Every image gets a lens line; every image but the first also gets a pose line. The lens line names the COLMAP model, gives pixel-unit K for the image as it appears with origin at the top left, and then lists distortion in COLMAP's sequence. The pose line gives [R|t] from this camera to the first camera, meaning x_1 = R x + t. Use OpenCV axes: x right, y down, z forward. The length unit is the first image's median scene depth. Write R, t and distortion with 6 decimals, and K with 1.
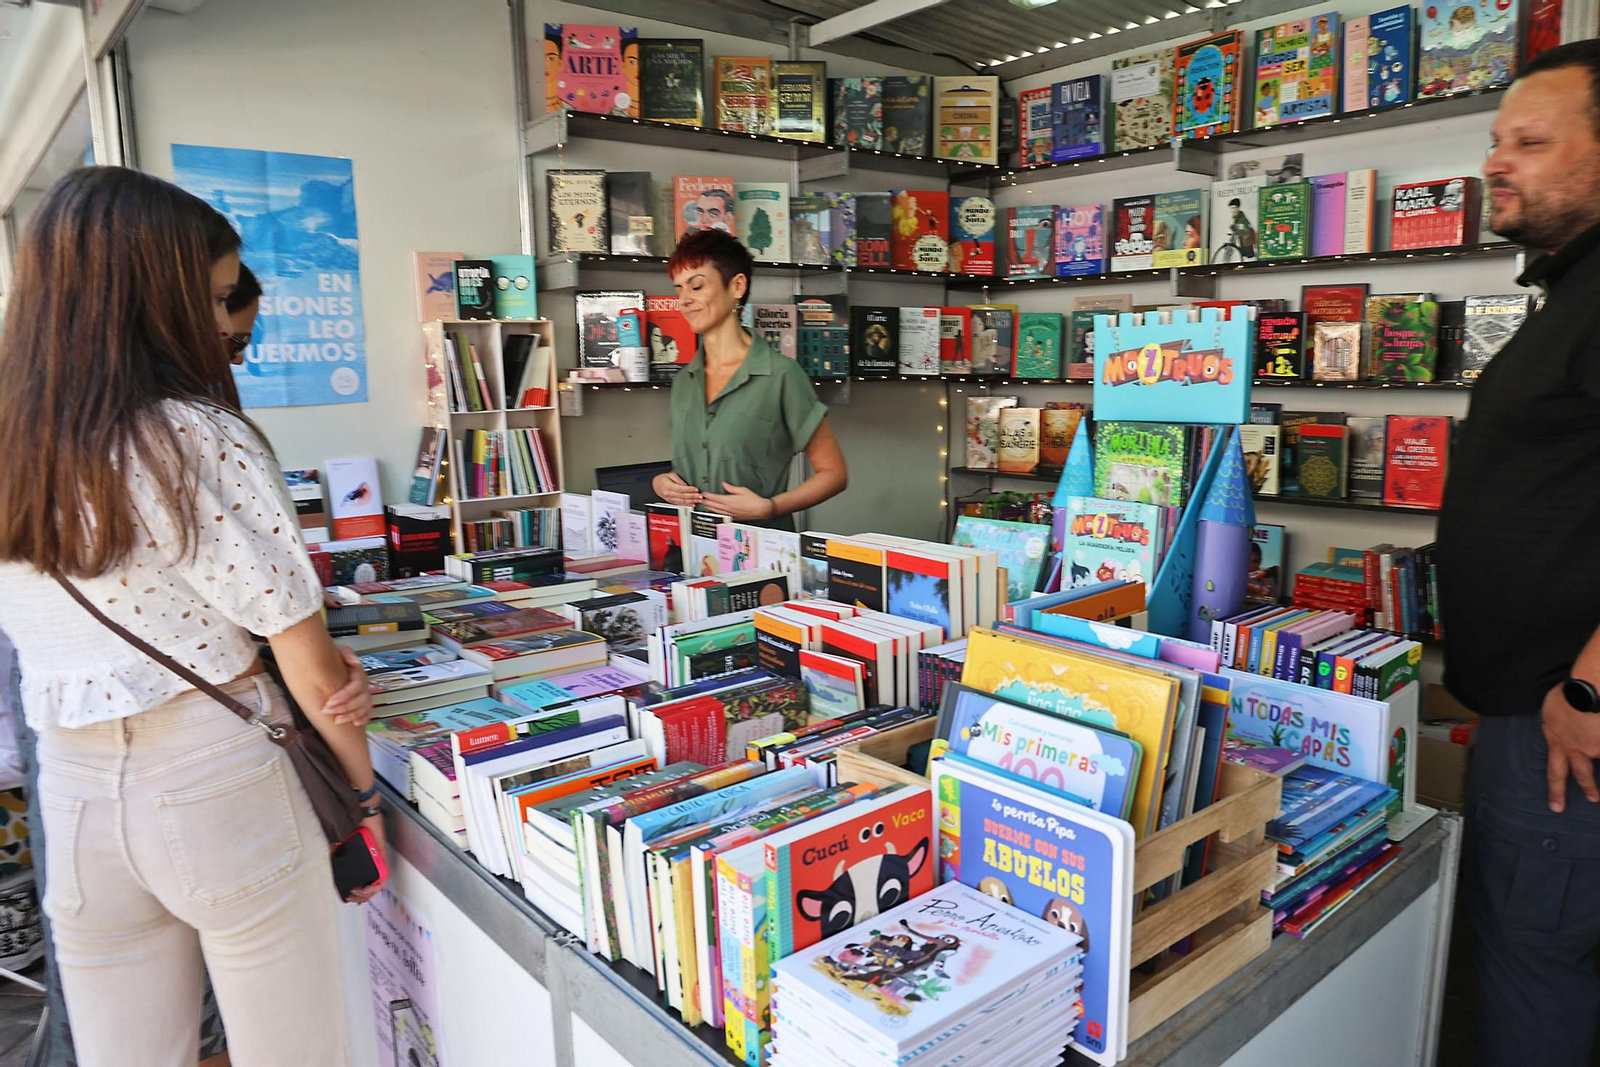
lens RADIAL K [[1100.6, 0, 798.6], [0, 1100.6, 540.7], [0, 0, 1]] dist [-0.079793, 0.045296]
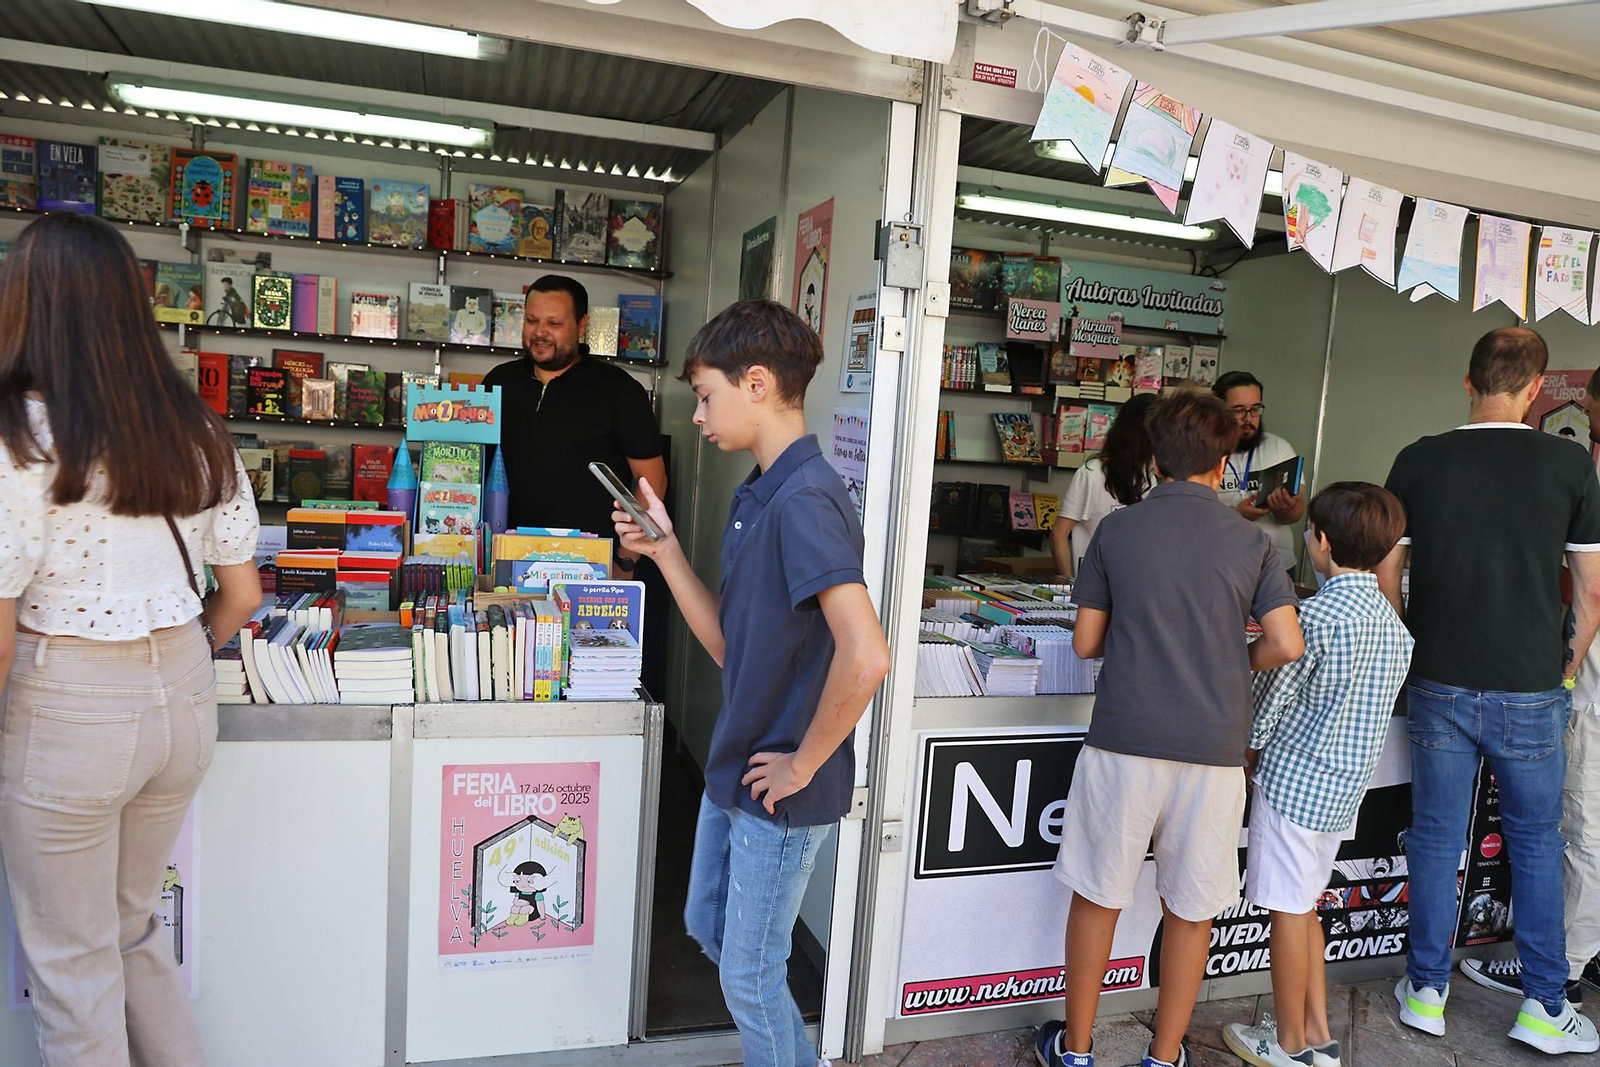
lens RADIAL K [[1100.6, 0, 788.5], [0, 1100.6, 540.9], [0, 0, 1]] dist [-0.079793, 0.045296]
pose [[0.385799, -0.045091, 0.921480, -0.594435], [0.076766, 0.996910, 0.016643, 0.037173], [-0.919384, 0.064317, 0.388068, -0.127627]]
